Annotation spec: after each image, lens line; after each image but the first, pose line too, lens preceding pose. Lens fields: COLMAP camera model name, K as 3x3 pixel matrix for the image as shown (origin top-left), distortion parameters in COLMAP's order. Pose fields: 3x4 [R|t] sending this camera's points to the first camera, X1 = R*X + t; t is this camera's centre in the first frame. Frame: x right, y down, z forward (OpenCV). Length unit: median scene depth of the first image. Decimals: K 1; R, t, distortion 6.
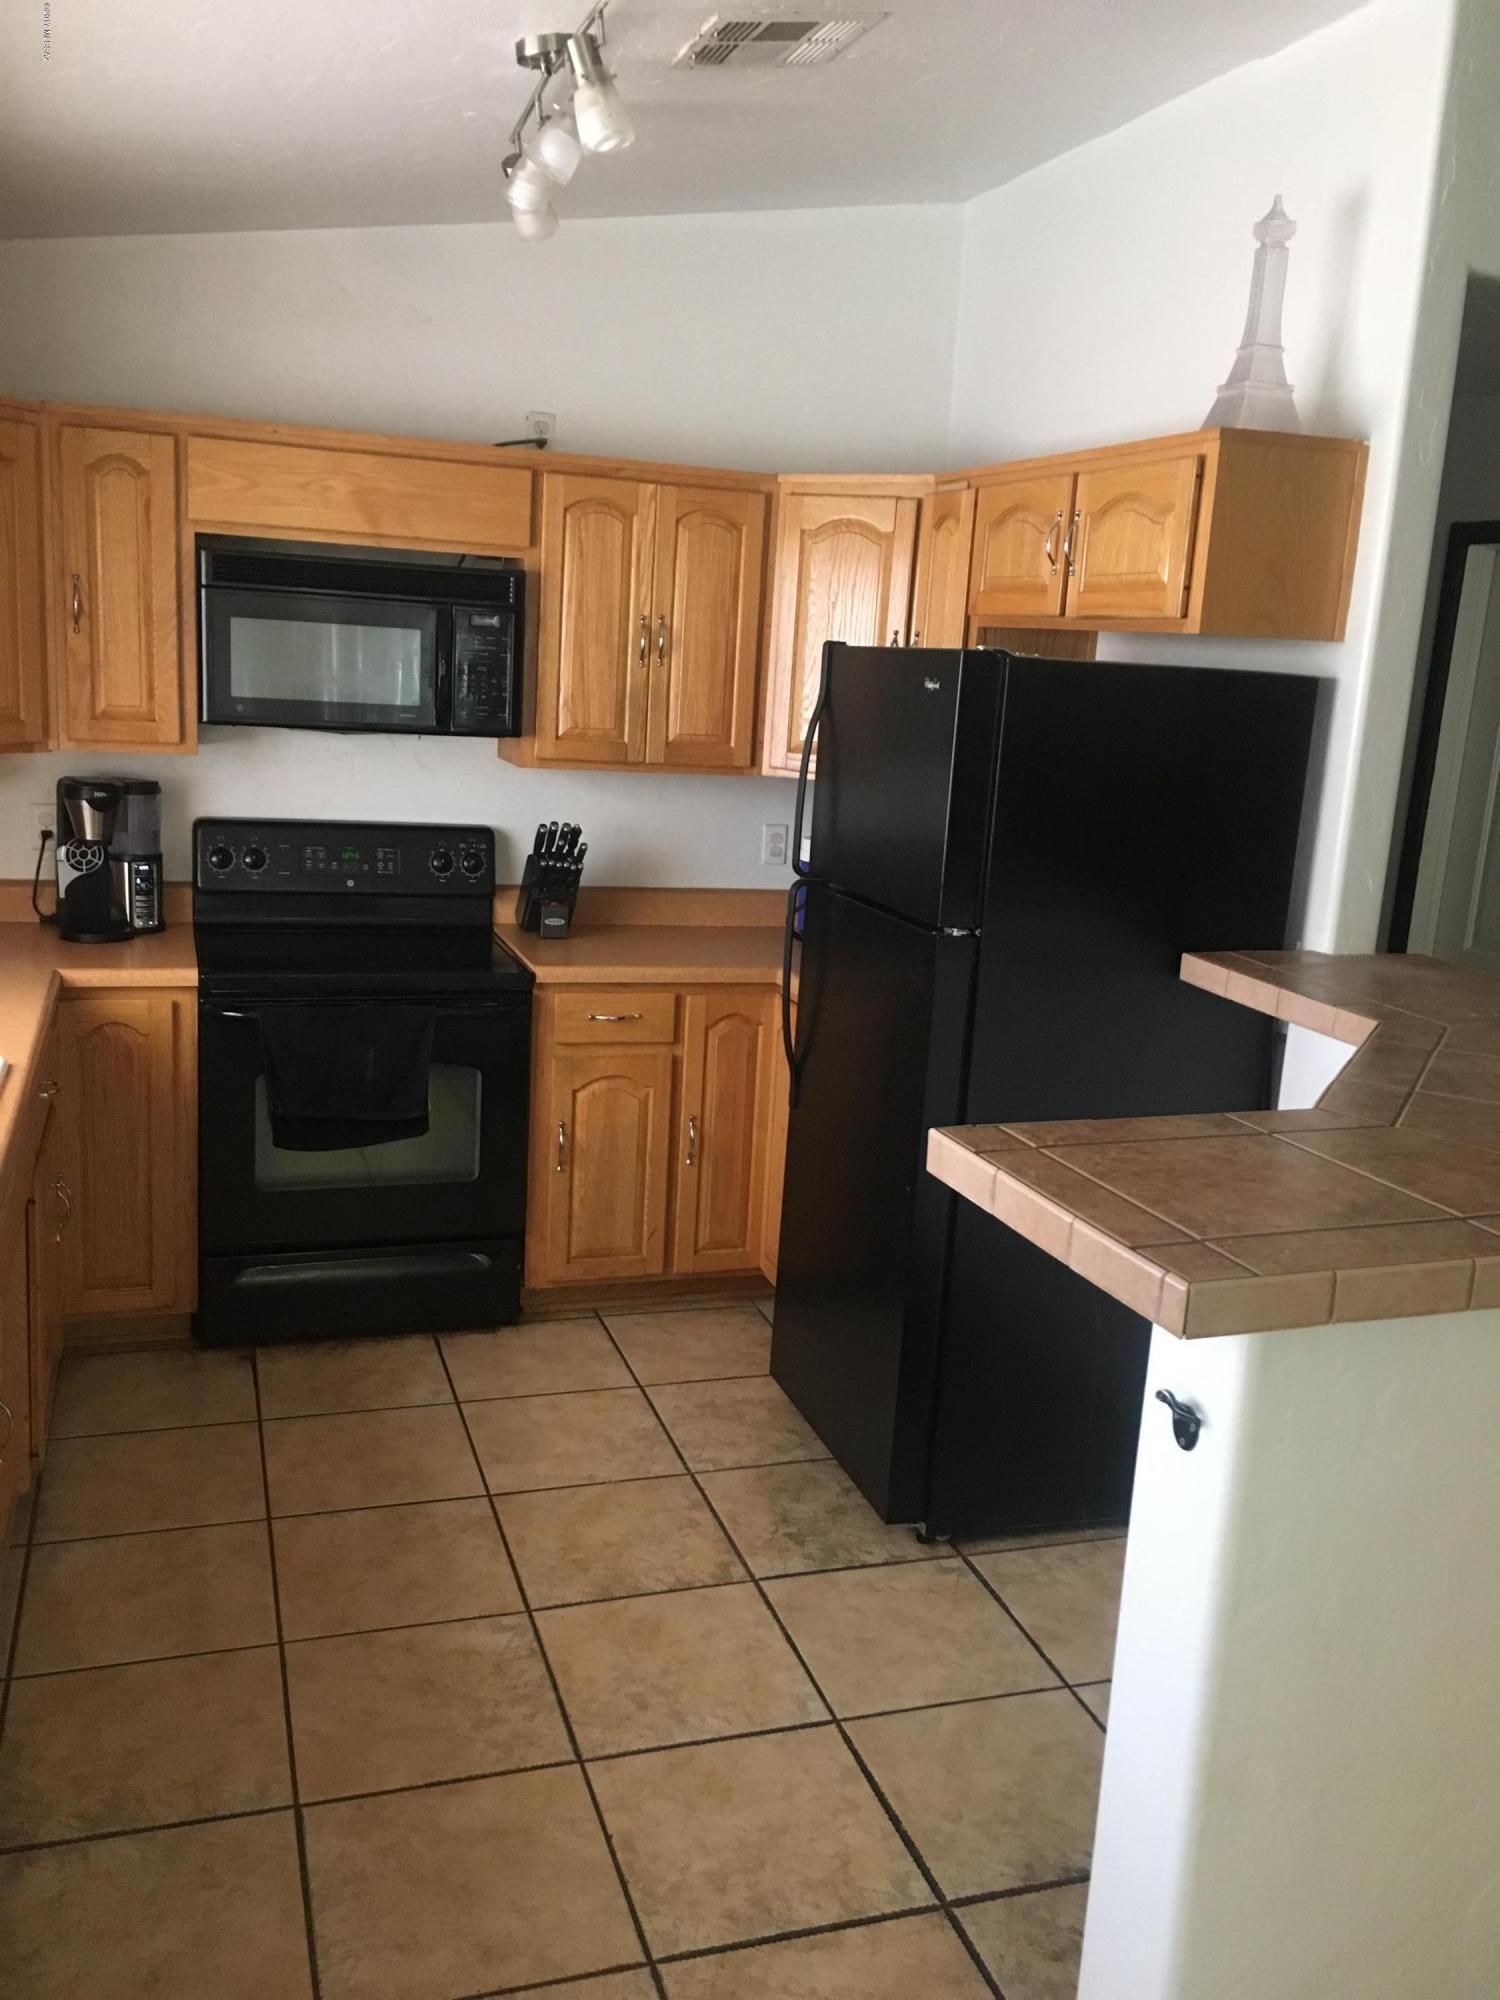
lens RADIAL K [[1697.4, 0, 750.5], [0, 1697.4, 988.6], [0, 0, 1]] dist [0.081877, -0.110979]
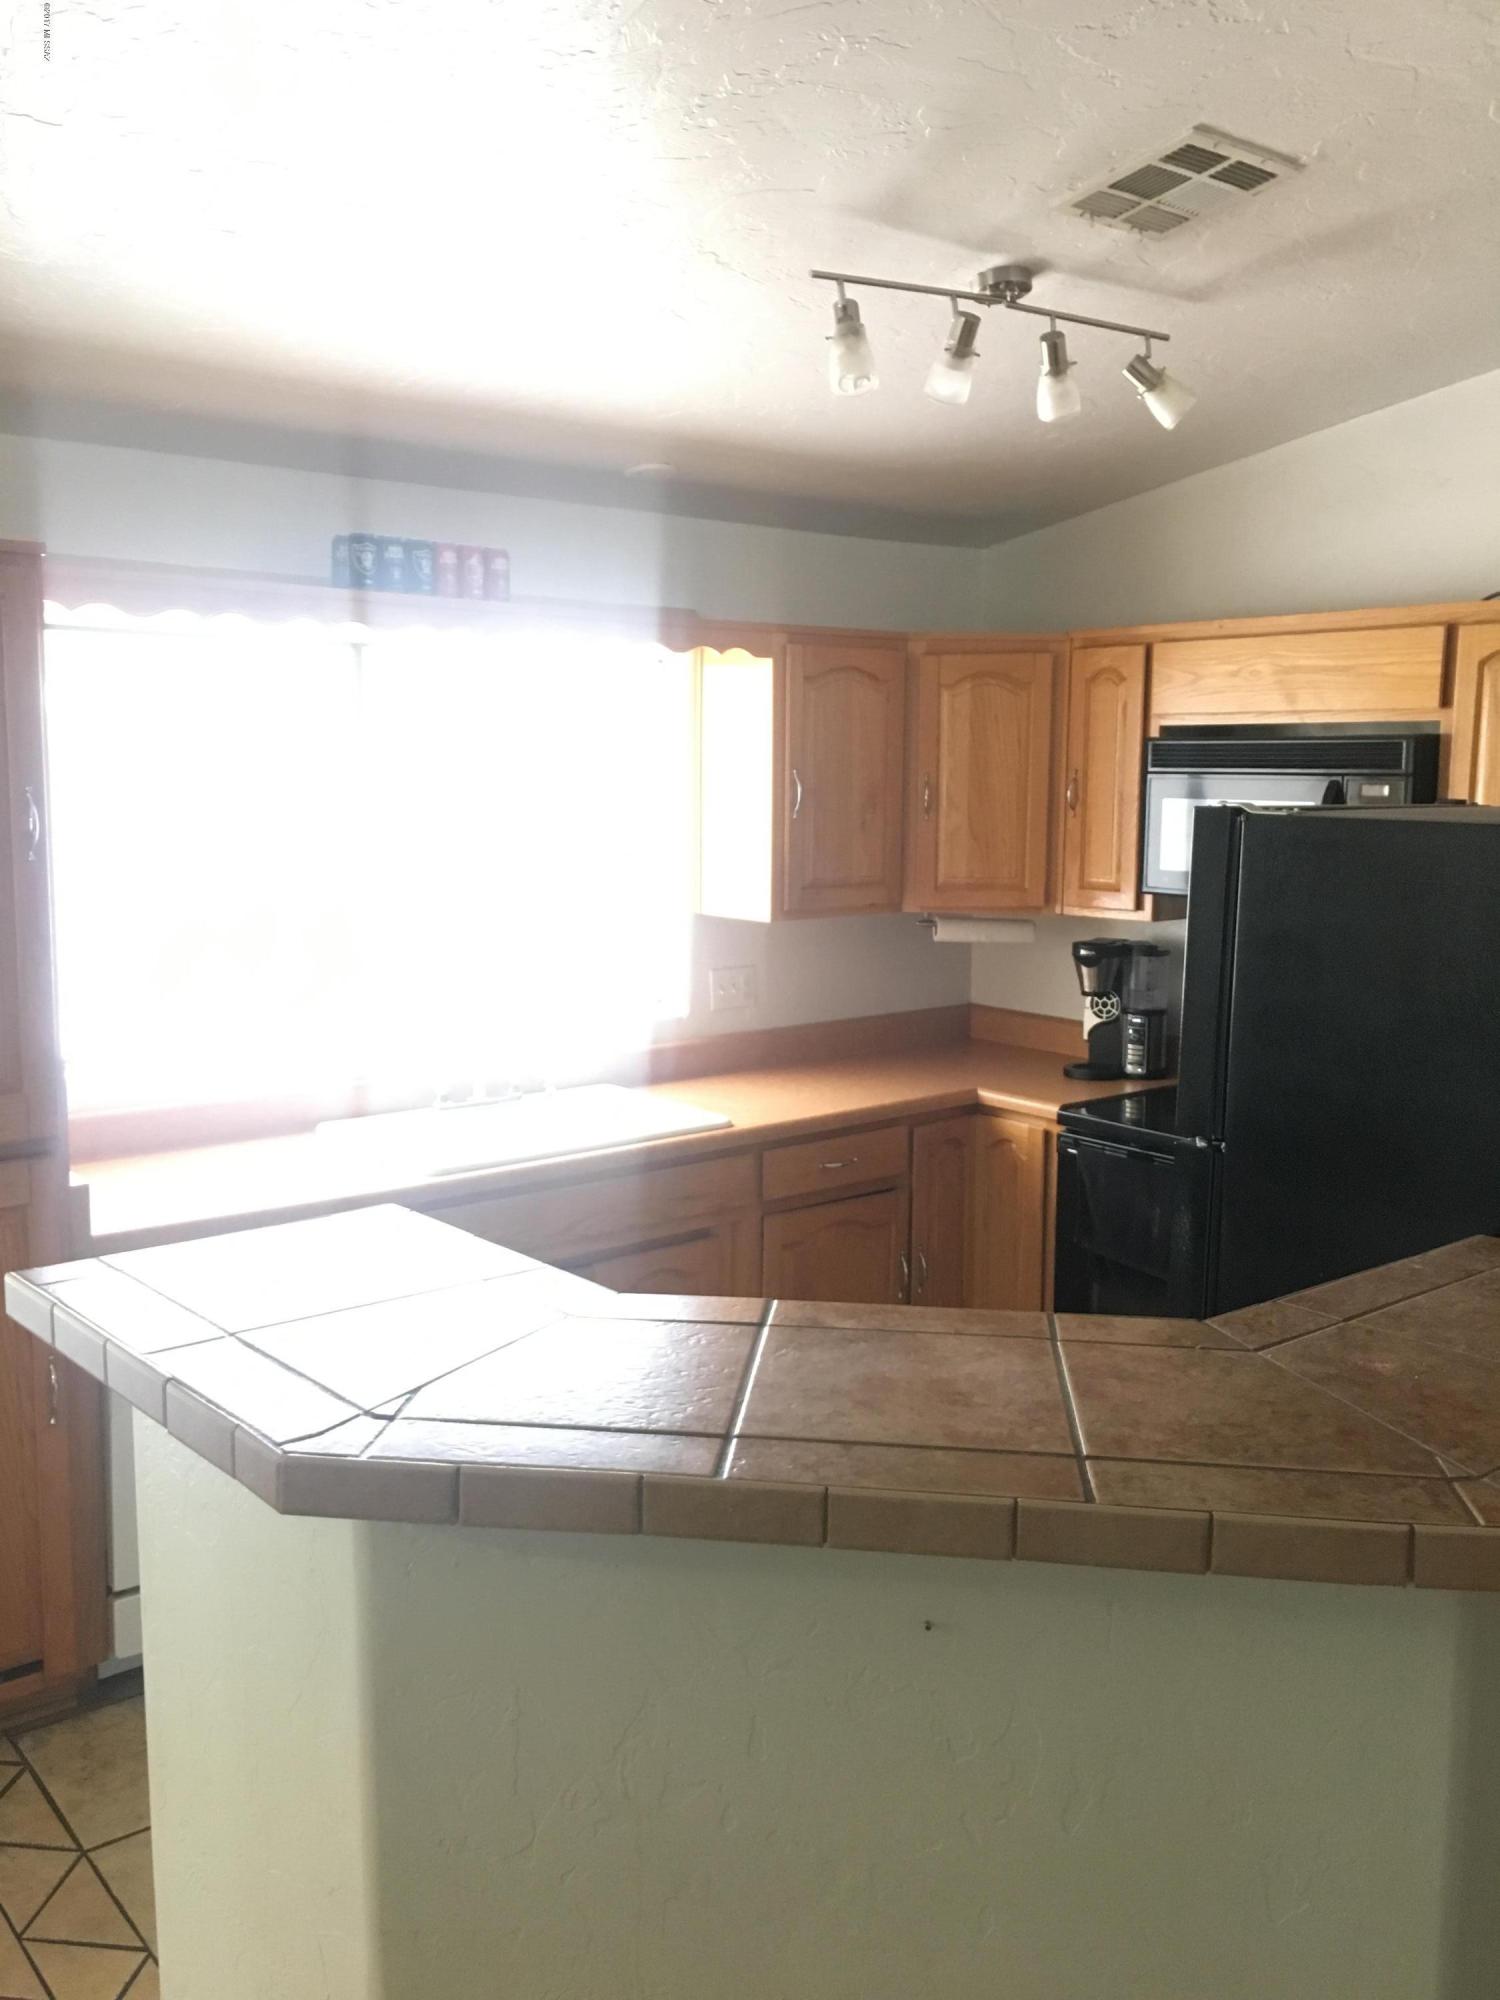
lens RADIAL K [[1697.4, 0, 739.2], [0, 1697.4, 1014.3], [0, 0, 1]] dist [0.081877, -0.110979]
pose [[0.347436, 0.083739, -0.933957, 0.697362], [-0.172637, 0.984691, 0.024067, -0.065057], [0.921675, 0.152874, 0.356573, 0.412249]]
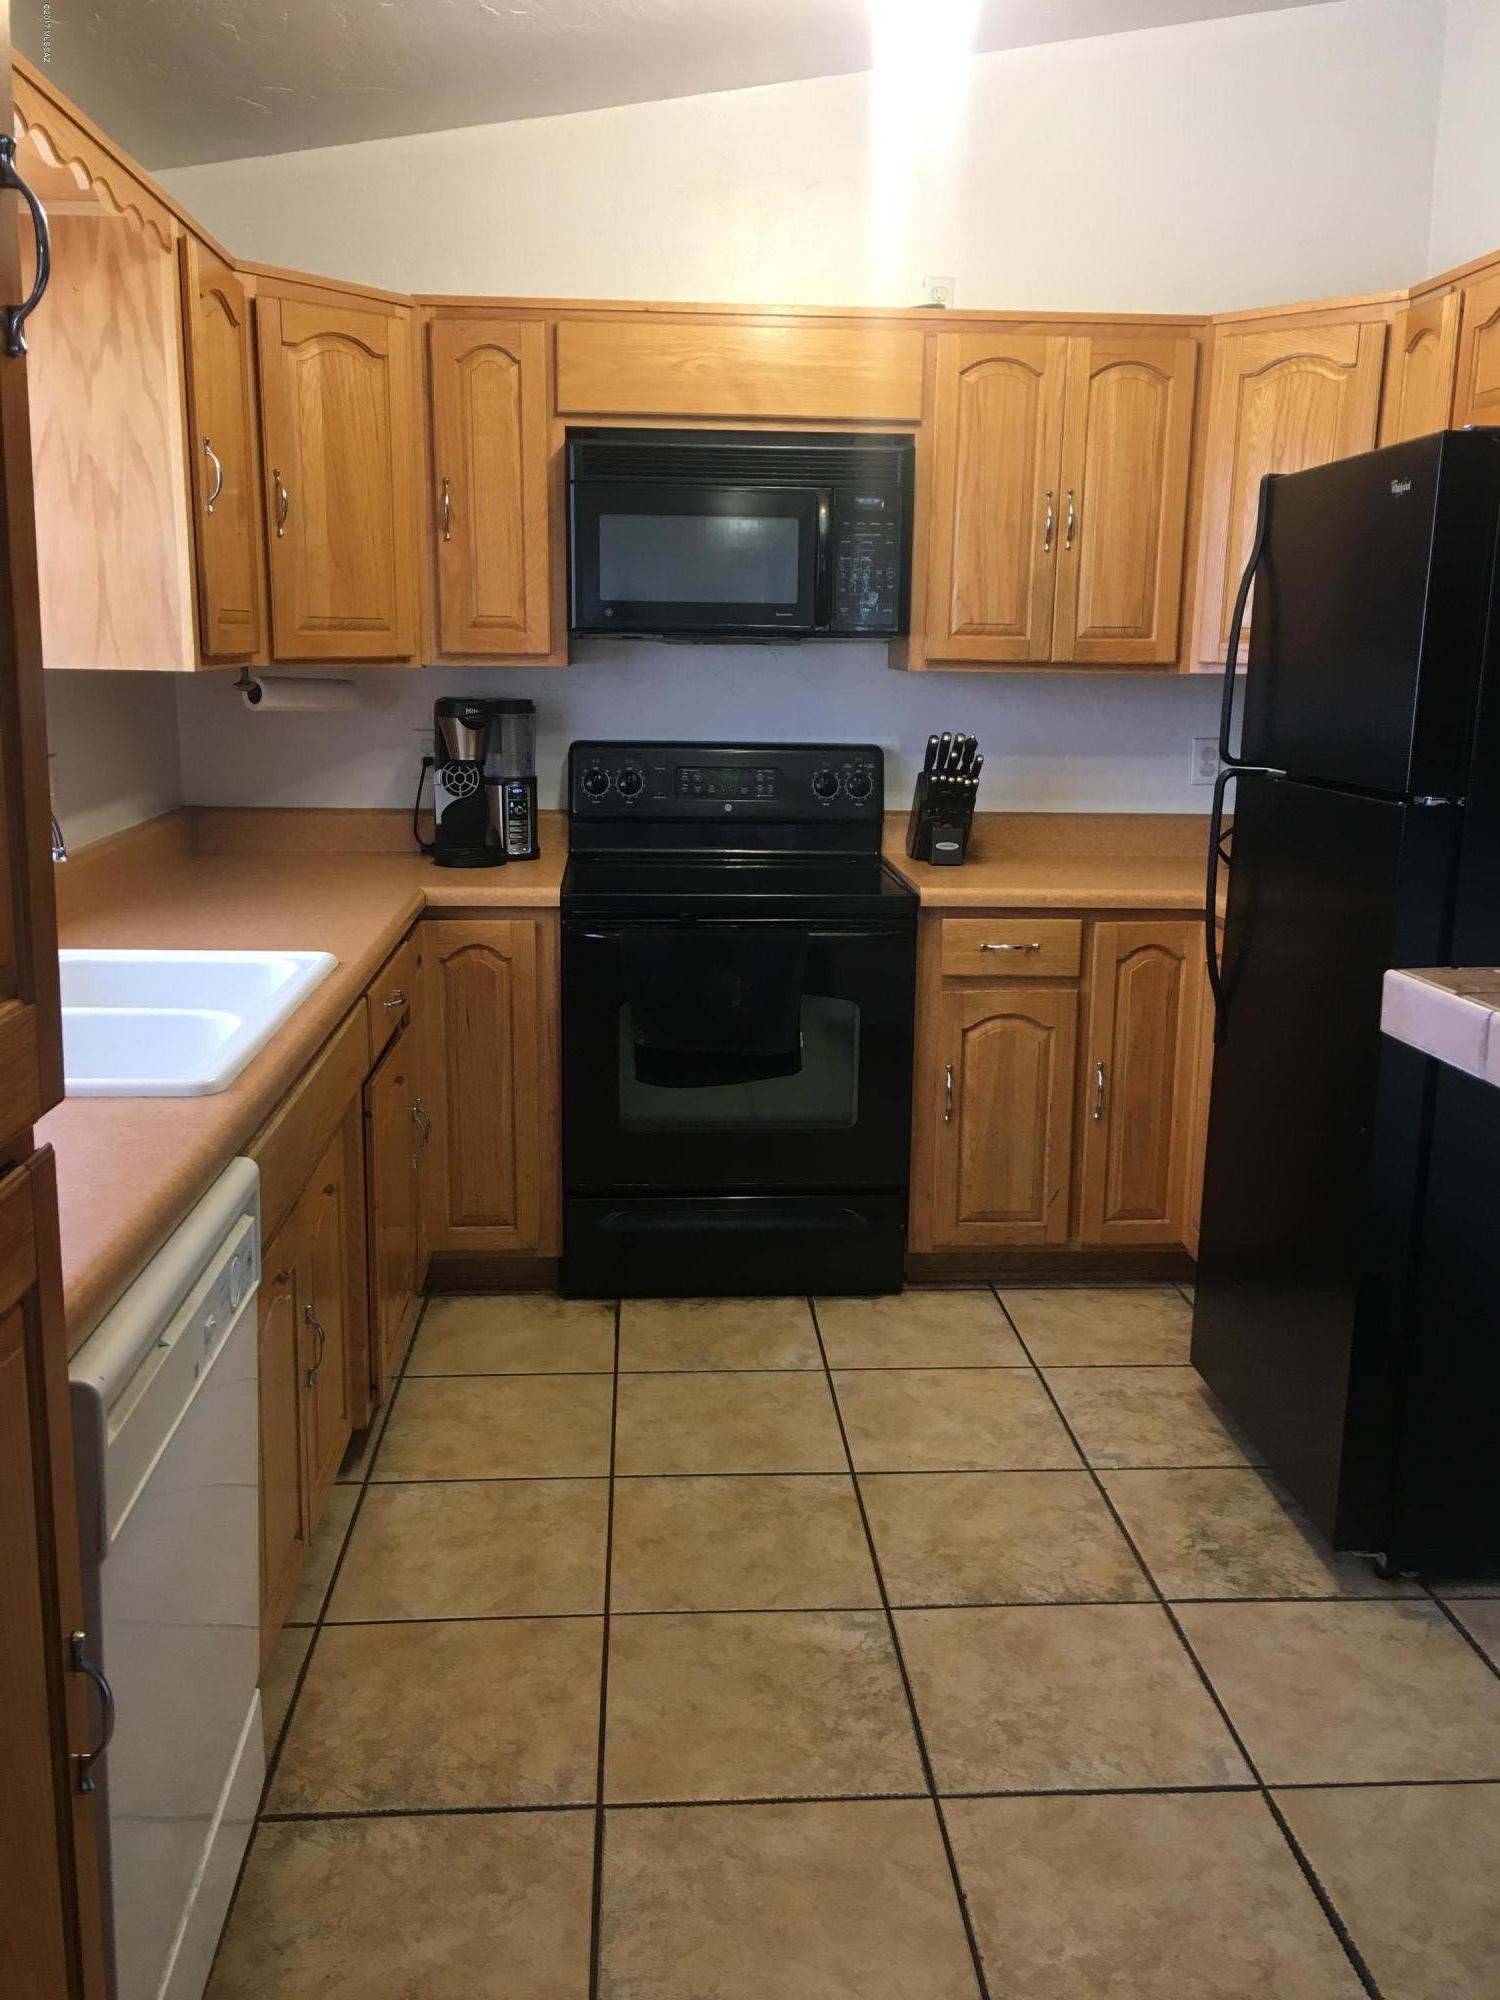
lens RADIAL K [[1697.4, 0, 750.8], [0, 1697.4, 987.7], [0, 0, 1]] dist [0.081877, -0.110979]
pose [[0.966773, 0.005918, -0.255567, 0.017509], [-0.007927, 0.999945, -0.006830, 0.051689], [0.255513, 0.008629, 0.966767, 0.133488]]
